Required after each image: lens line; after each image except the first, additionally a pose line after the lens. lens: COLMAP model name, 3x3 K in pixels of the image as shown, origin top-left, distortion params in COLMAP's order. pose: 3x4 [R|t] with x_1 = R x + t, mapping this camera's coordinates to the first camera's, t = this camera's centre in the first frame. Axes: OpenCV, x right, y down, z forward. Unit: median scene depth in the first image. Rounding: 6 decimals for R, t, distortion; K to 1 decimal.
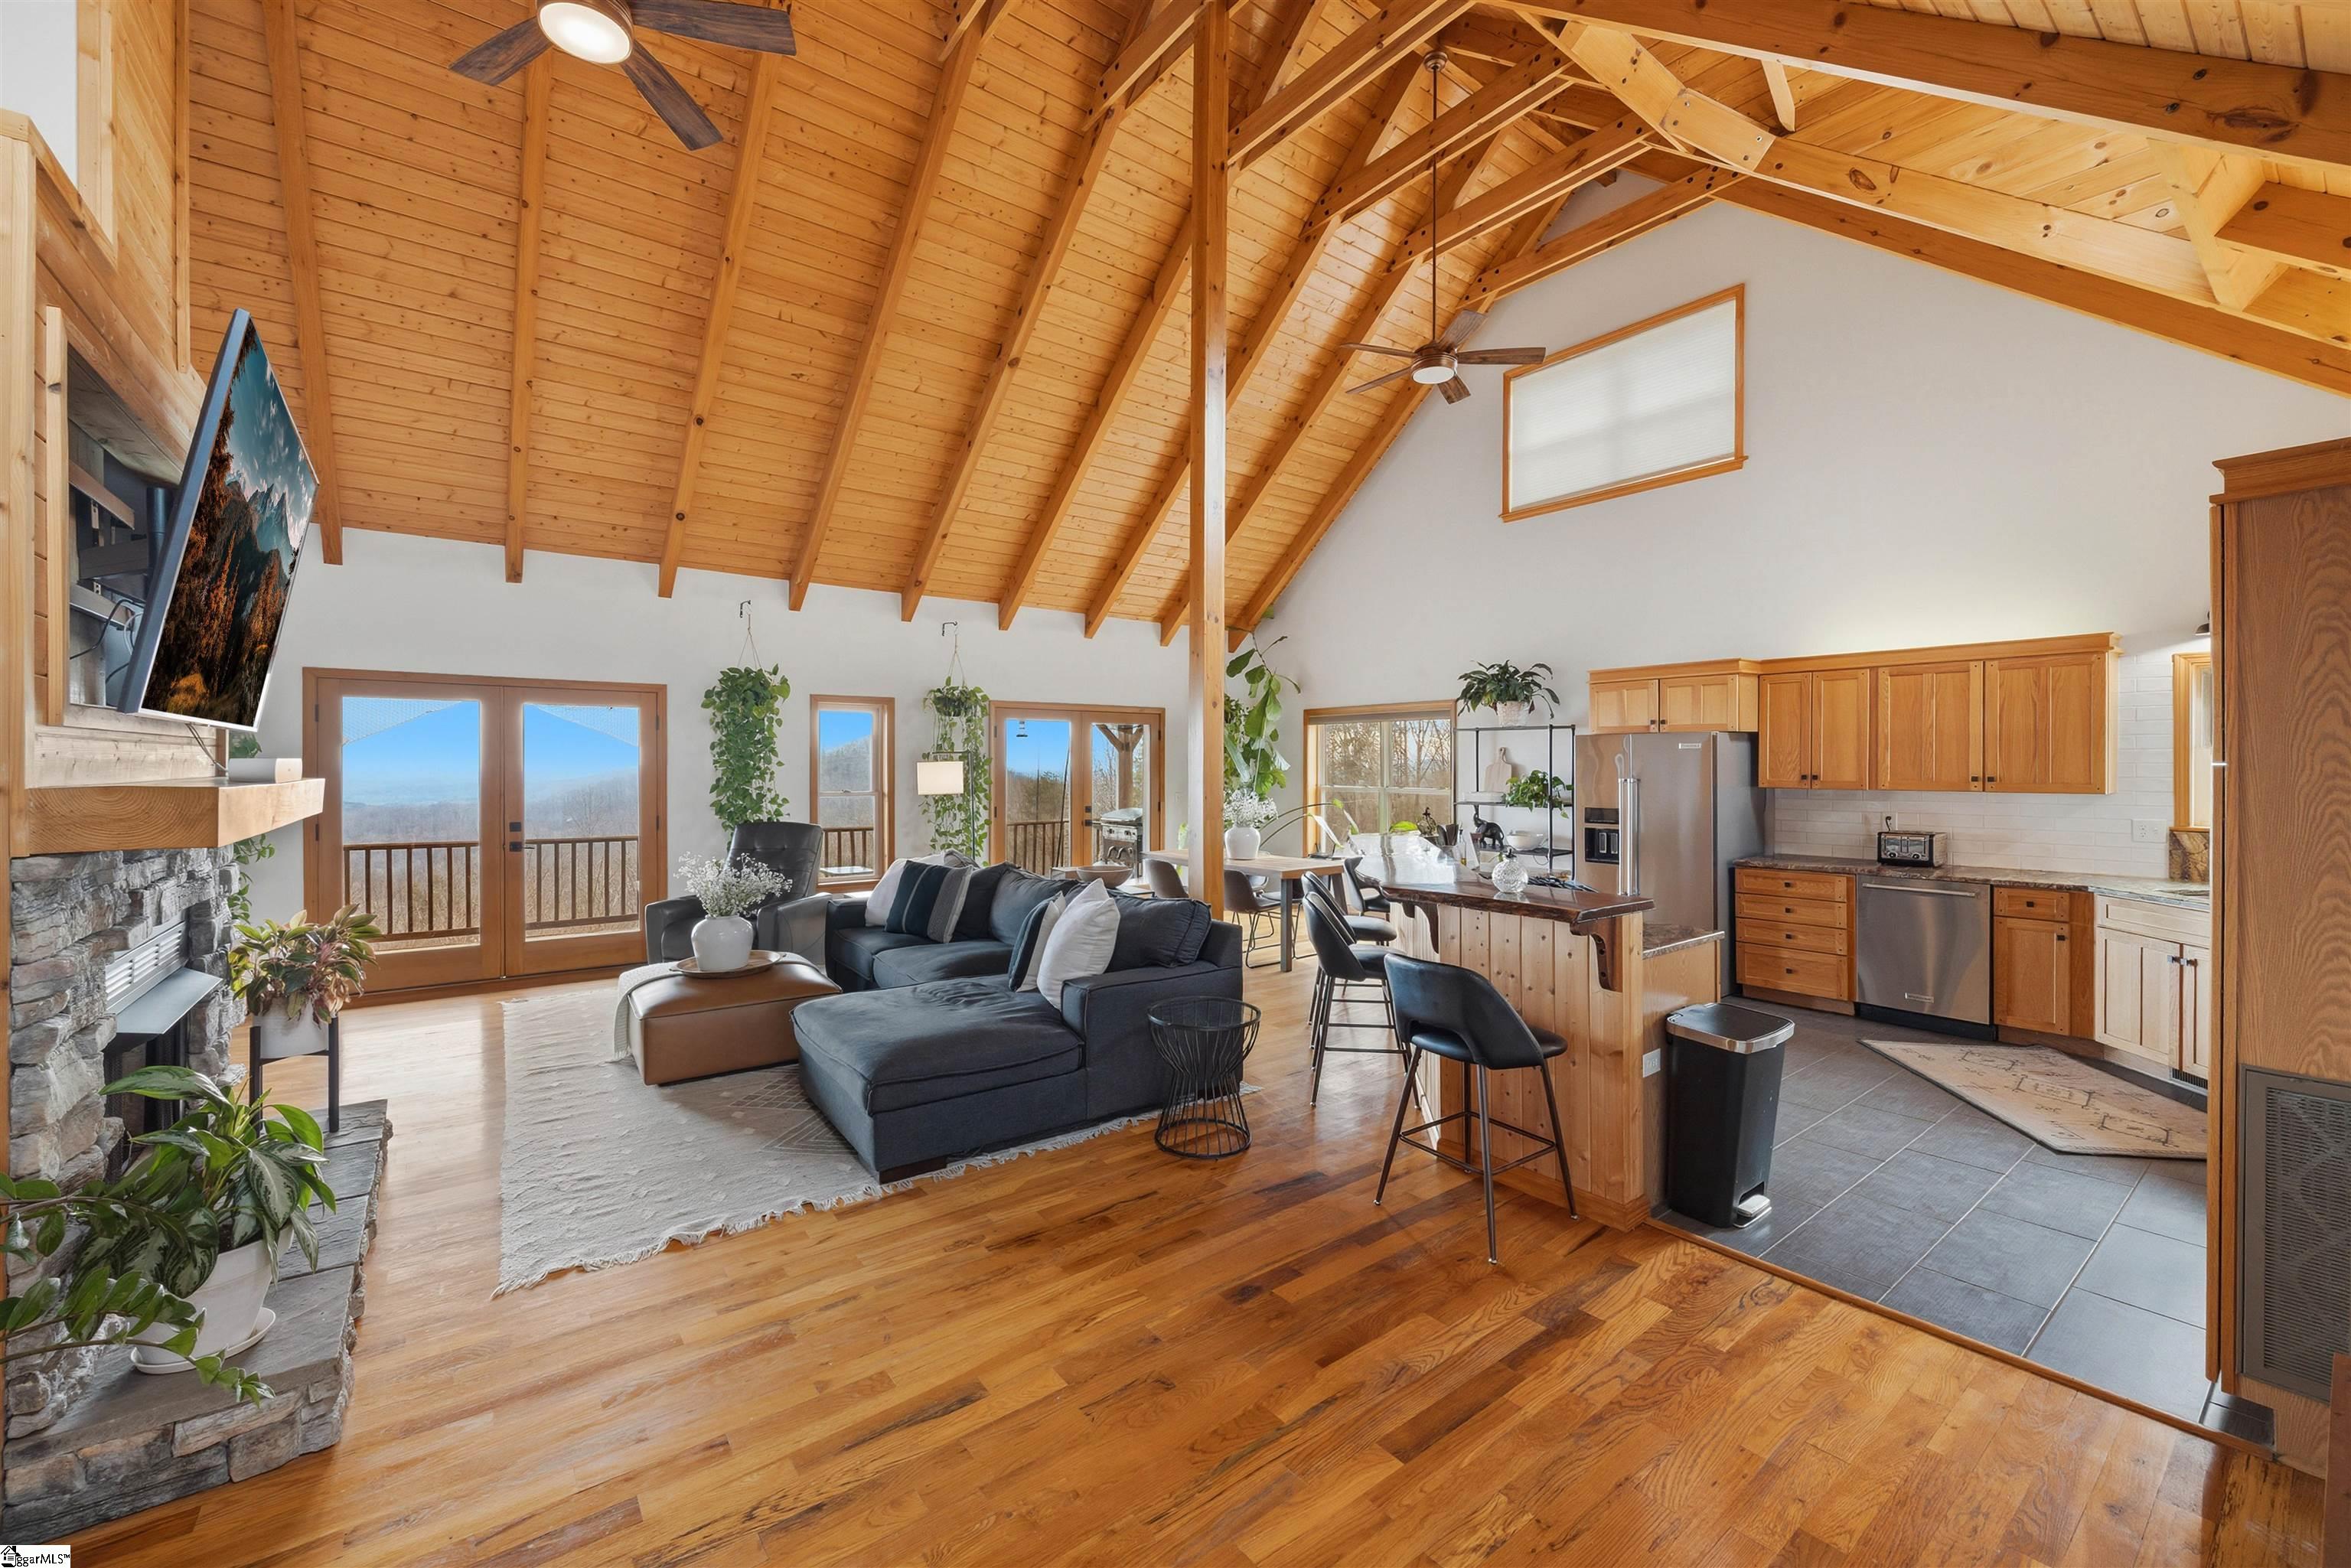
lens RADIAL K [[936.5, 0, 1115.8], [0, 936.5, 764.9], [0, 0, 1]] dist [-0.001365, 0.000120]
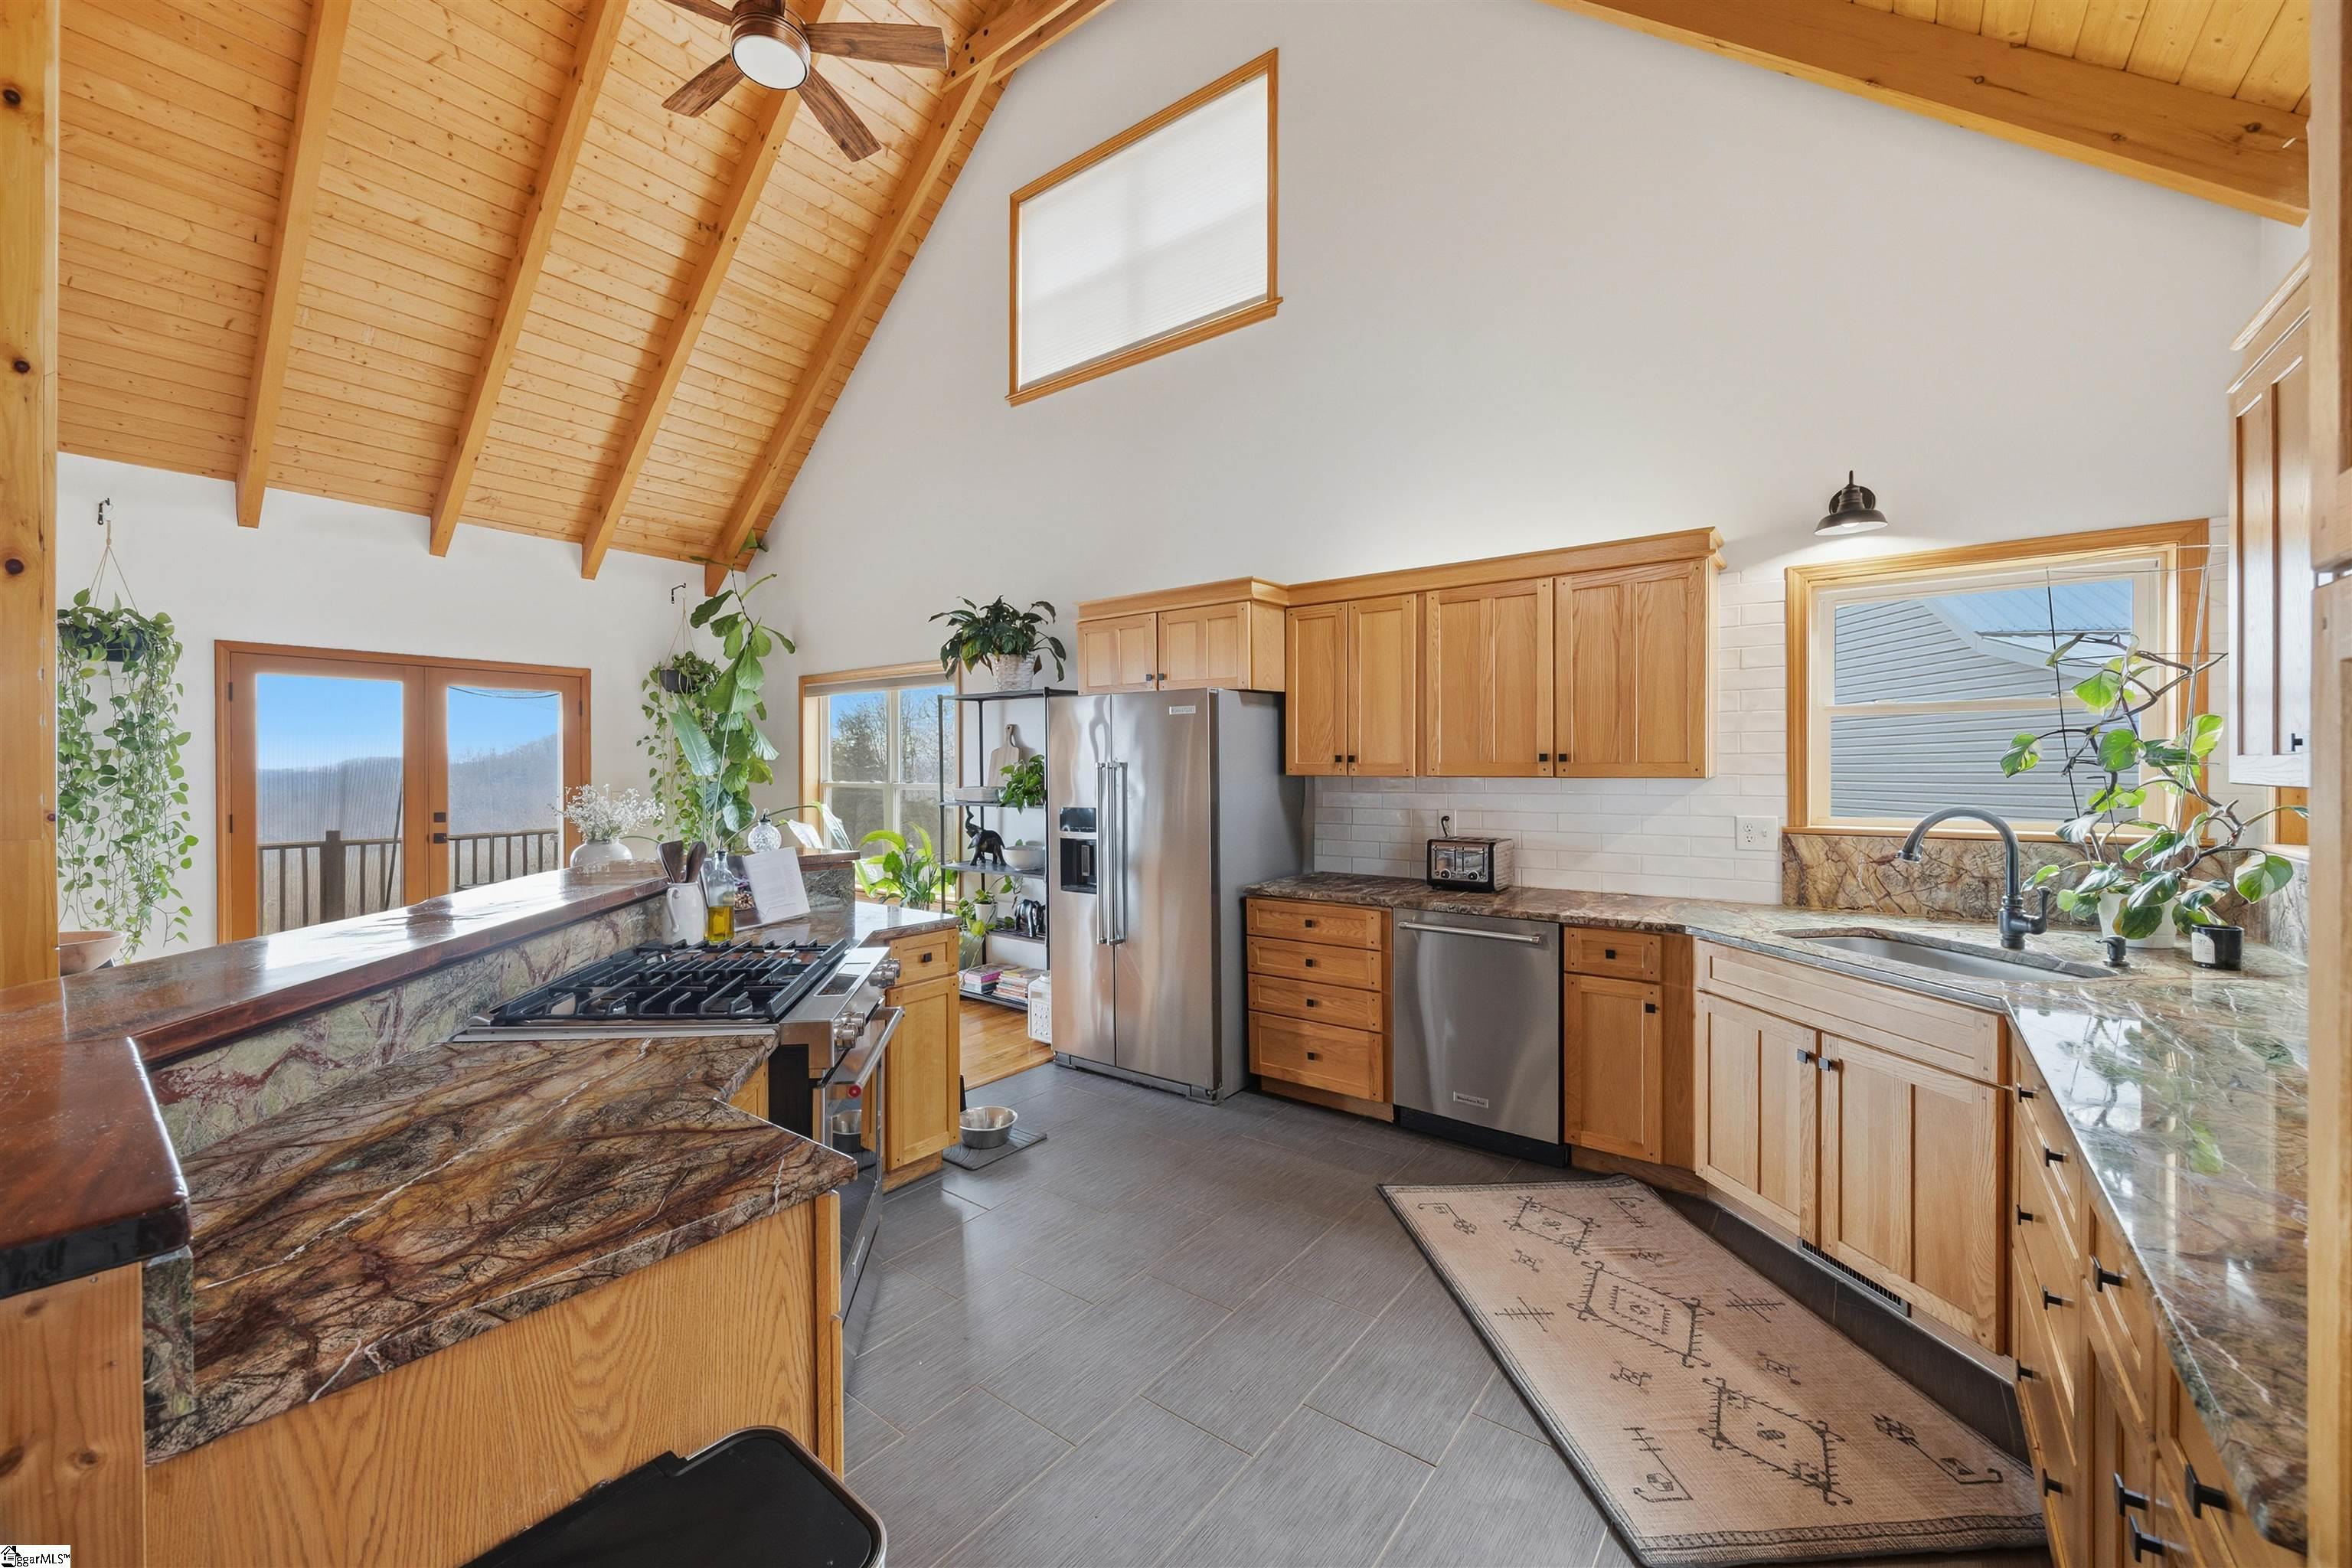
lens RADIAL K [[936.9, 0, 1116.2], [0, 936.9, 764.9], [0, 0, 1]] dist [-0.001365, 0.000120]
pose [[0.962898, 0.000083, 0.269867, 0.430479], [0.000678, 0.999996, -0.002727, 0.020619], [-0.269866, 0.002809, 0.962894, 0.426453]]
